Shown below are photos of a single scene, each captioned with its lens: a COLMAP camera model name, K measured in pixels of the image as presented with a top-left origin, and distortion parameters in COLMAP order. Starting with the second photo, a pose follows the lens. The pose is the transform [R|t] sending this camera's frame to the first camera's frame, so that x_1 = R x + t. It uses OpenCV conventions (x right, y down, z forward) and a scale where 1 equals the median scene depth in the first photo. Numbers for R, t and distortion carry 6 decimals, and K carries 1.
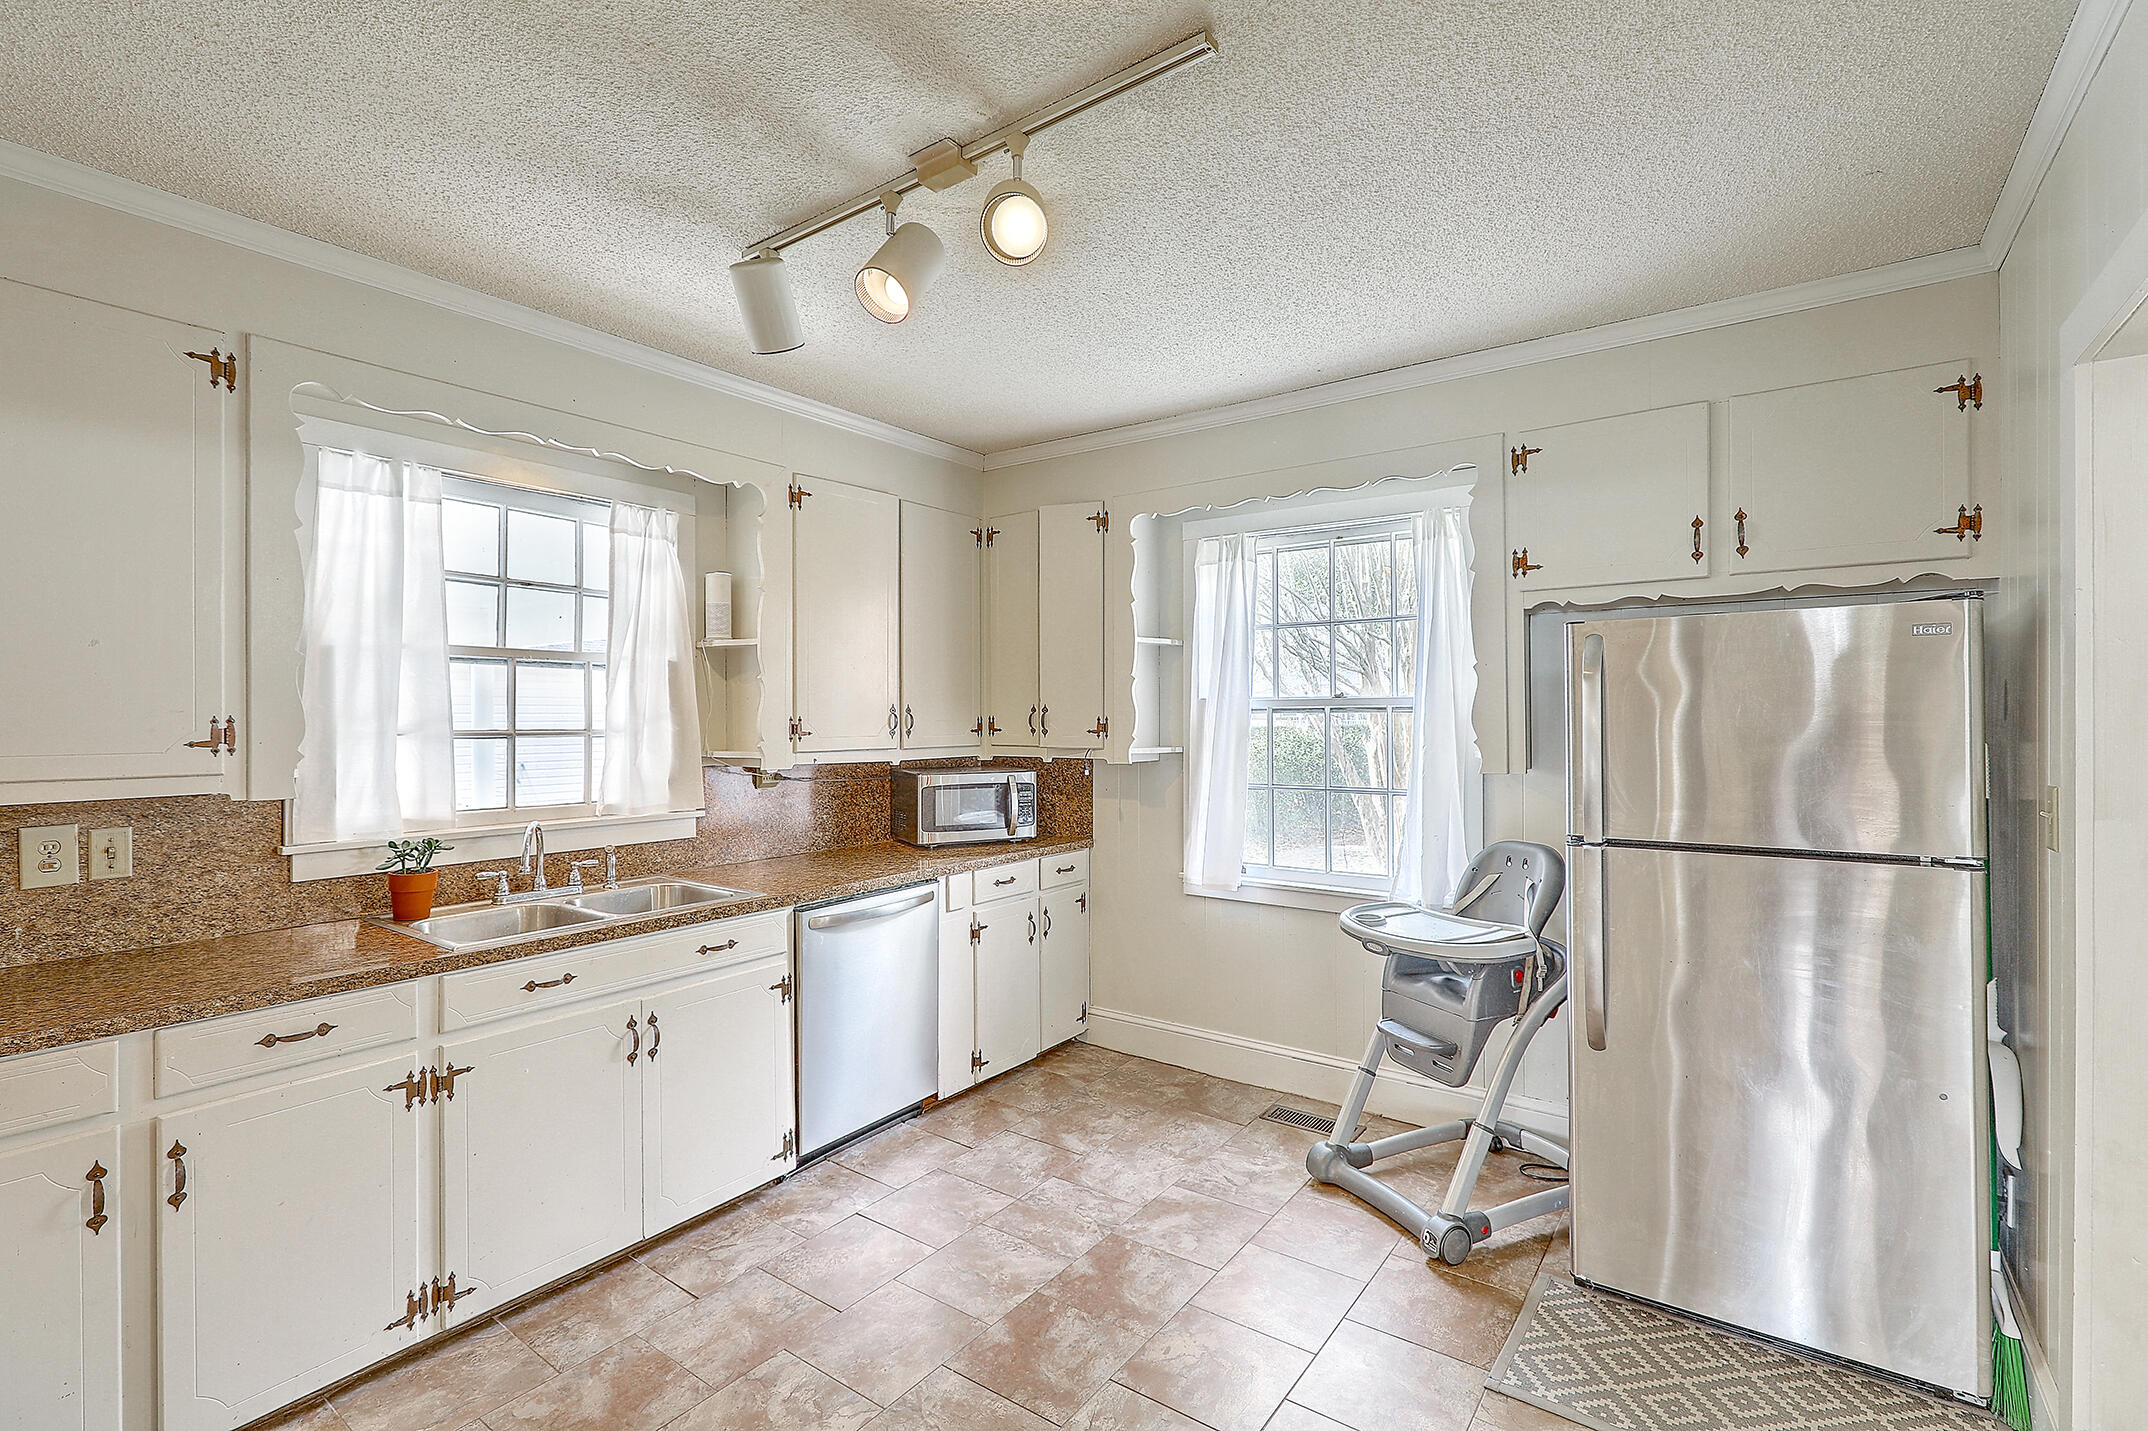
lens RADIAL K [[966.0, 0, 1117.2], [0, 966.0, 719.3], [0, 0, 1]] dist [0.000548, -0.000082]
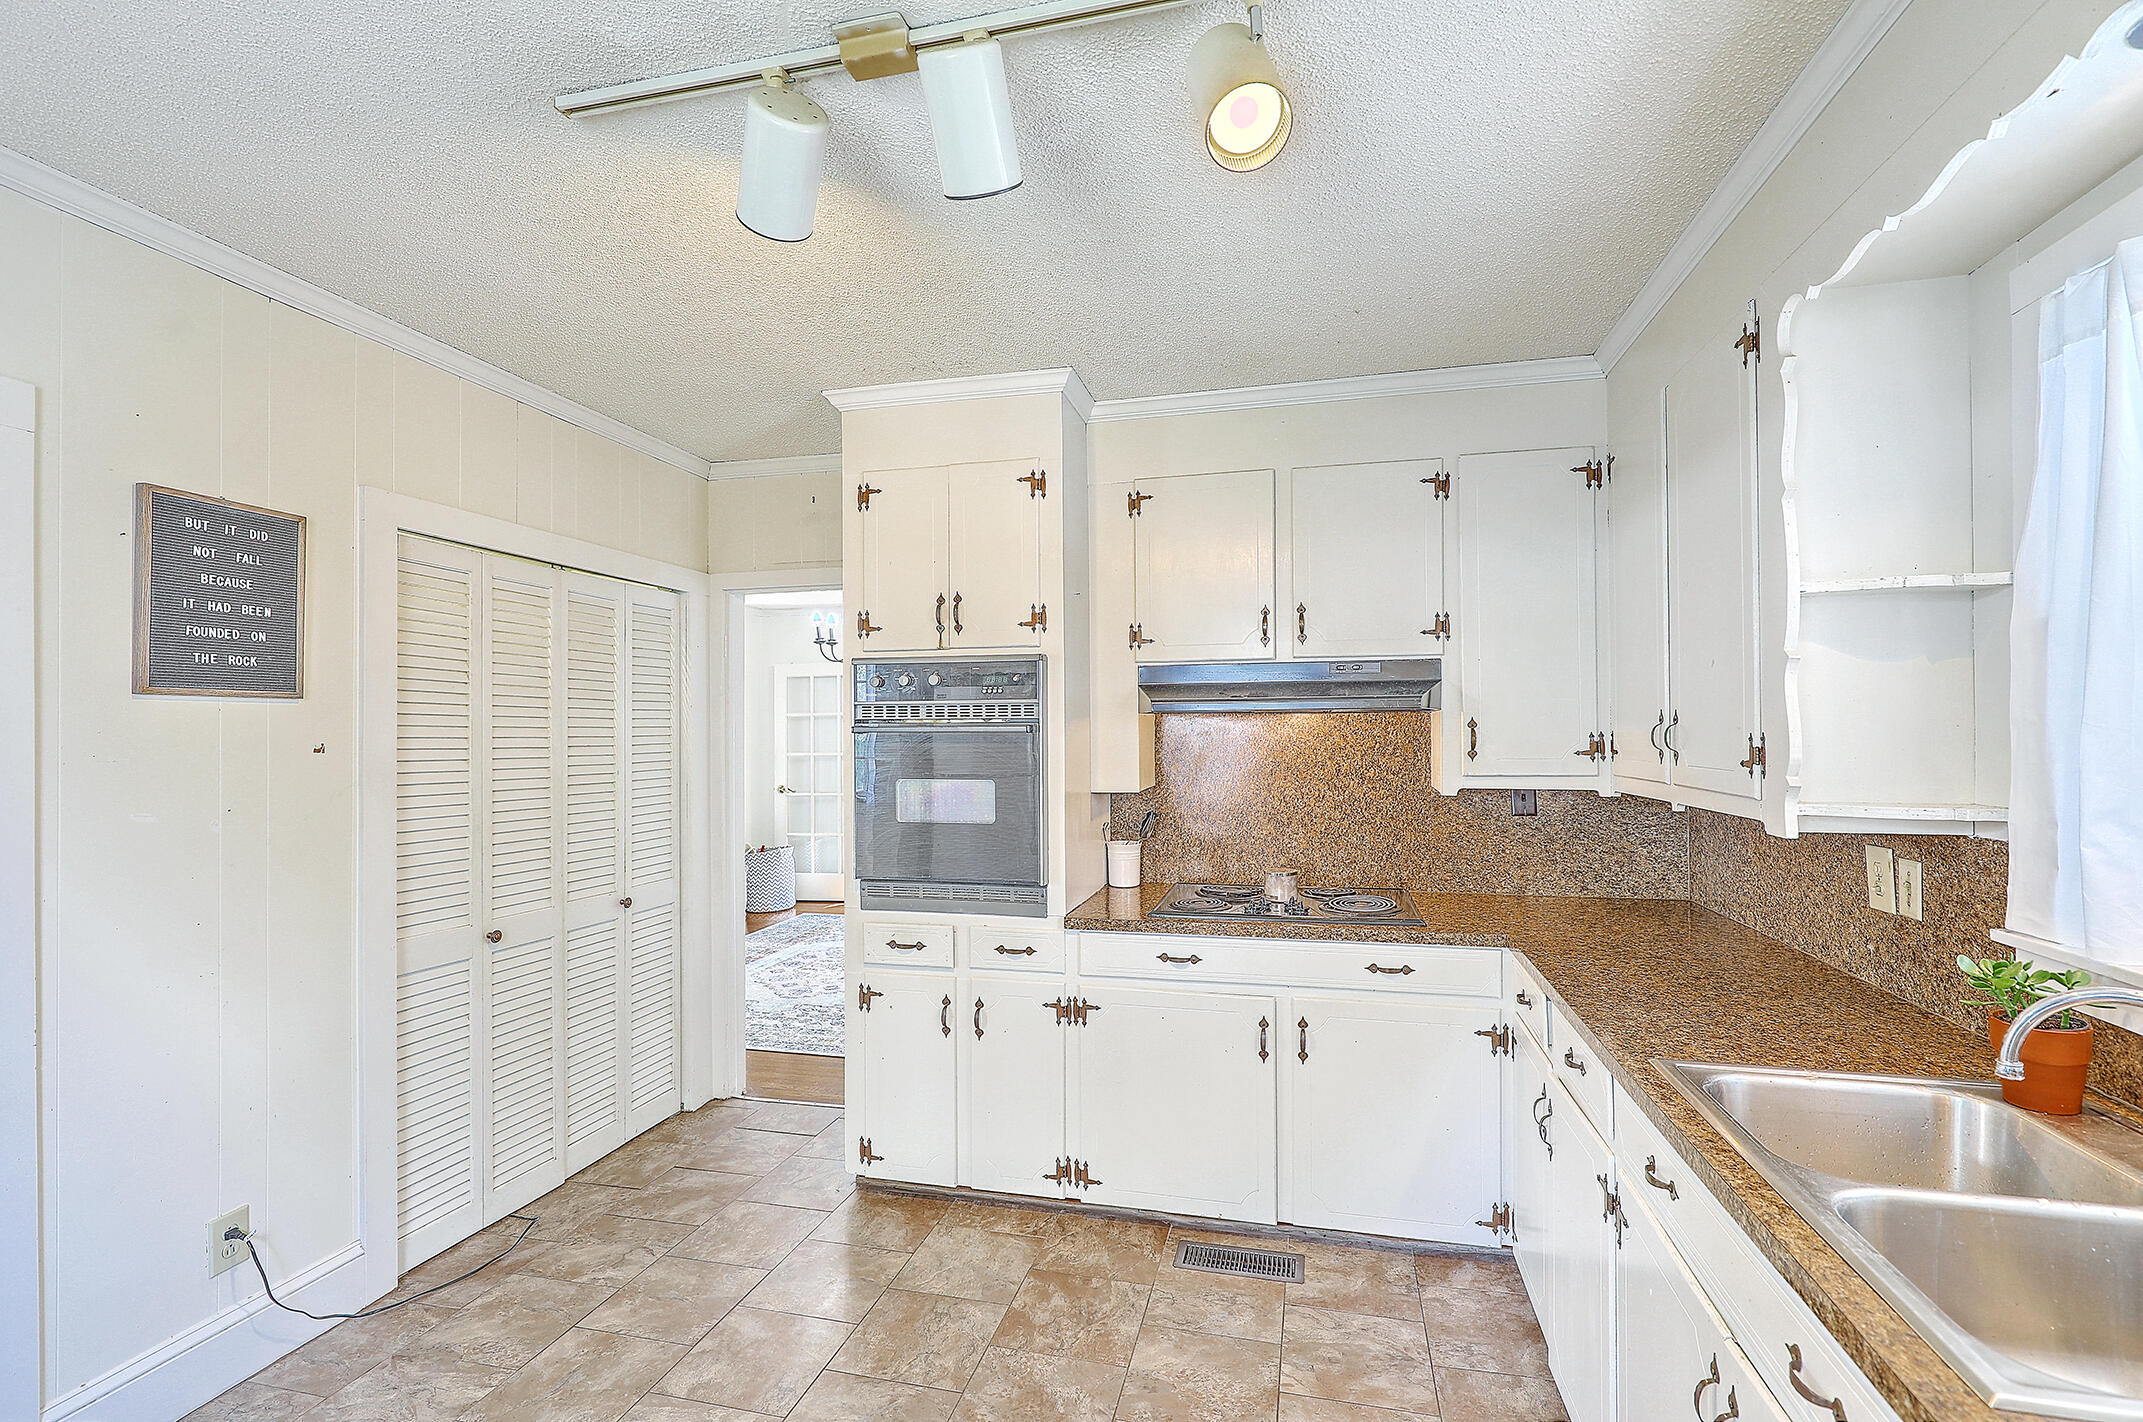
lens RADIAL K [[976.1, 0, 1102.6], [0, 976.1, 729.9], [0, 0, 1]] dist [-0.000927, -0.000135]
pose [[-0.928345, 0.008141, -0.371630, -0.028672], [0.004682, 0.999937, 0.010210, -0.013774], [0.371689, 0.007738, -0.928325, 1.190765]]
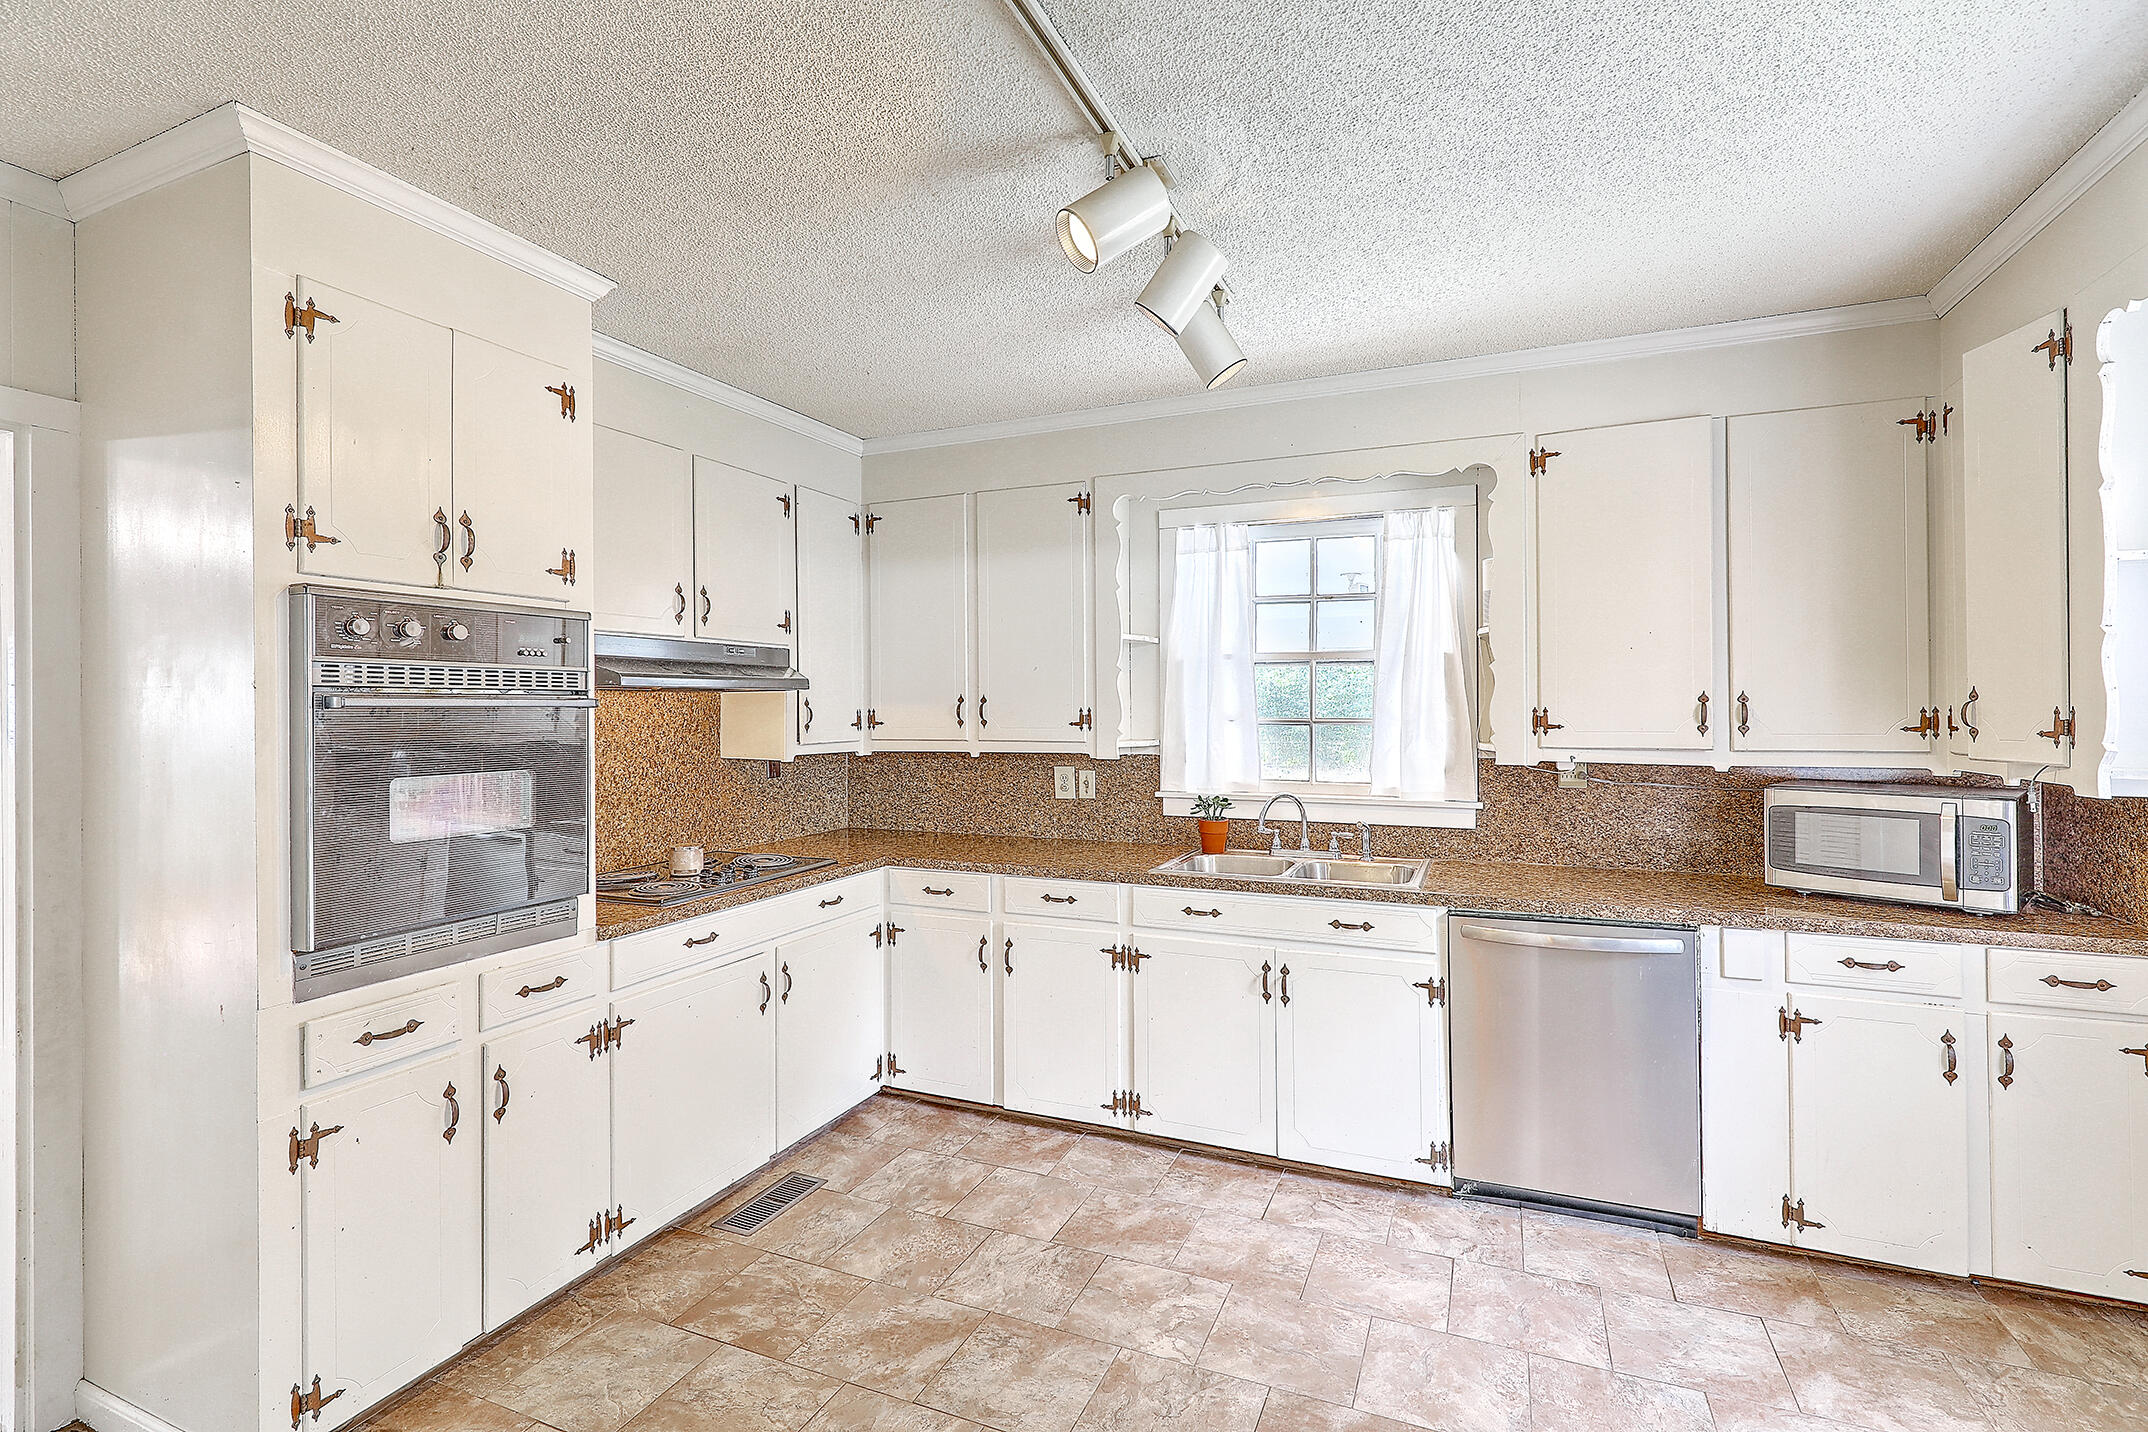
lens RADIAL K [[974.7, 0, 1066.7], [0, 974.7, 710.2], [0, 0, 1]] dist [-0.000450, -0.000343]
pose [[0.199693, 0.002282, -0.979856, 0.549350], [-0.001997, 0.999996, 0.001922, -0.001428], [0.979856, 0.001573, 0.199697, 0.465235]]
